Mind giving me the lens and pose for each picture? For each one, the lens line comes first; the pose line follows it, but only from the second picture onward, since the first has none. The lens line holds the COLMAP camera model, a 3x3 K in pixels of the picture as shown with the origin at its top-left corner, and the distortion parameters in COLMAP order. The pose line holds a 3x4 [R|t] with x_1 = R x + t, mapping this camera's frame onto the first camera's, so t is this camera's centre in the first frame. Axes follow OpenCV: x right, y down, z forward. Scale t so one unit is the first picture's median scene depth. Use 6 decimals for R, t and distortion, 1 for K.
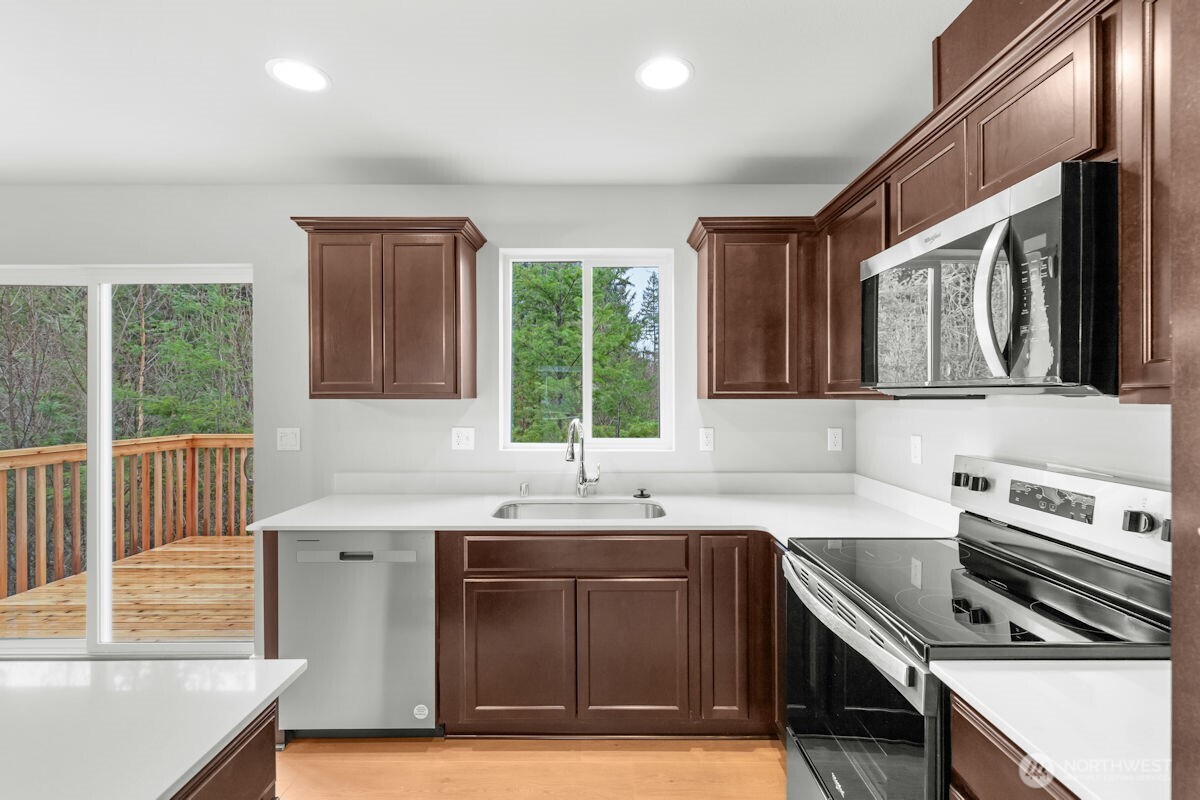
lens RADIAL K [[527.5, 0, 607.3], [0, 527.5, 398.9], [0, 0, 1]] dist [0.003970, -0.000924]
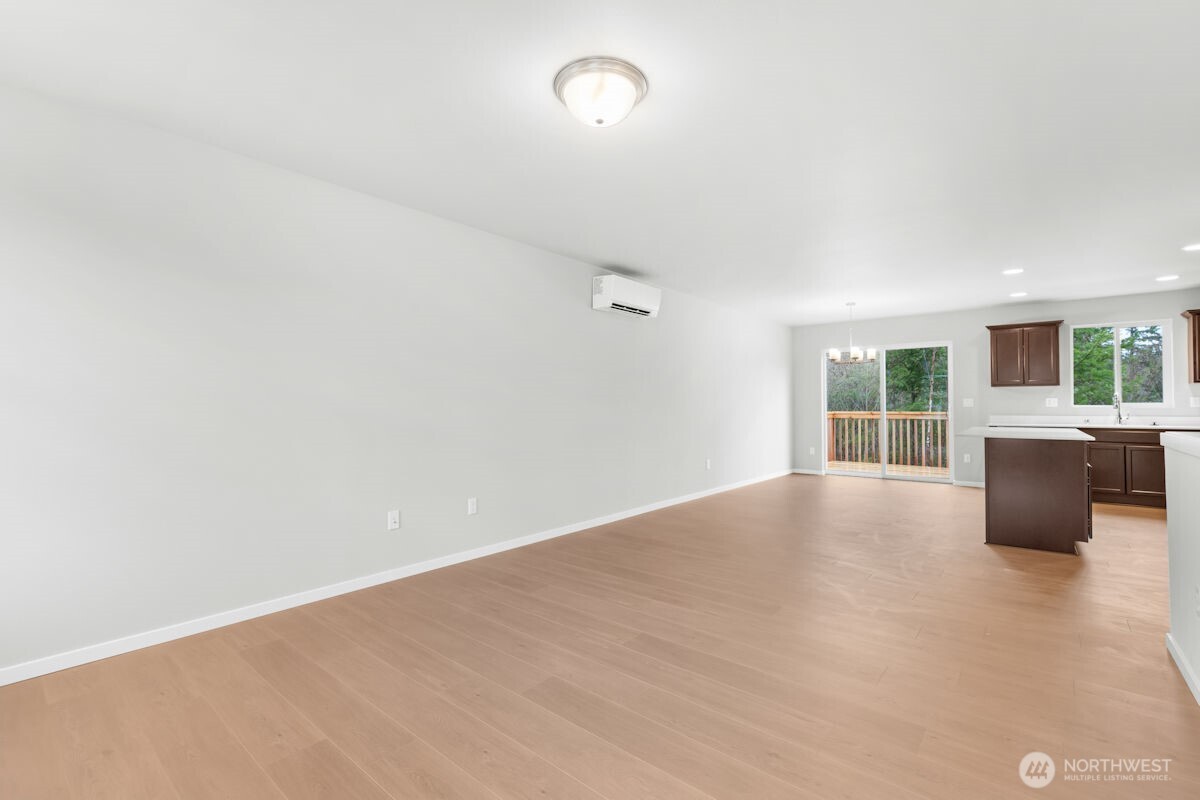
lens RADIAL K [[527.5, 0, 599.6], [0, 527.5, 399.3], [0, 0, 1]] dist [0.003970, -0.000924]
pose [[0.770437, -0.010098, -0.637436, -0.358811], [-0.001265, 0.999848, -0.017368, 0.118198], [0.637515, 0.014187, 0.770308, -2.573218]]
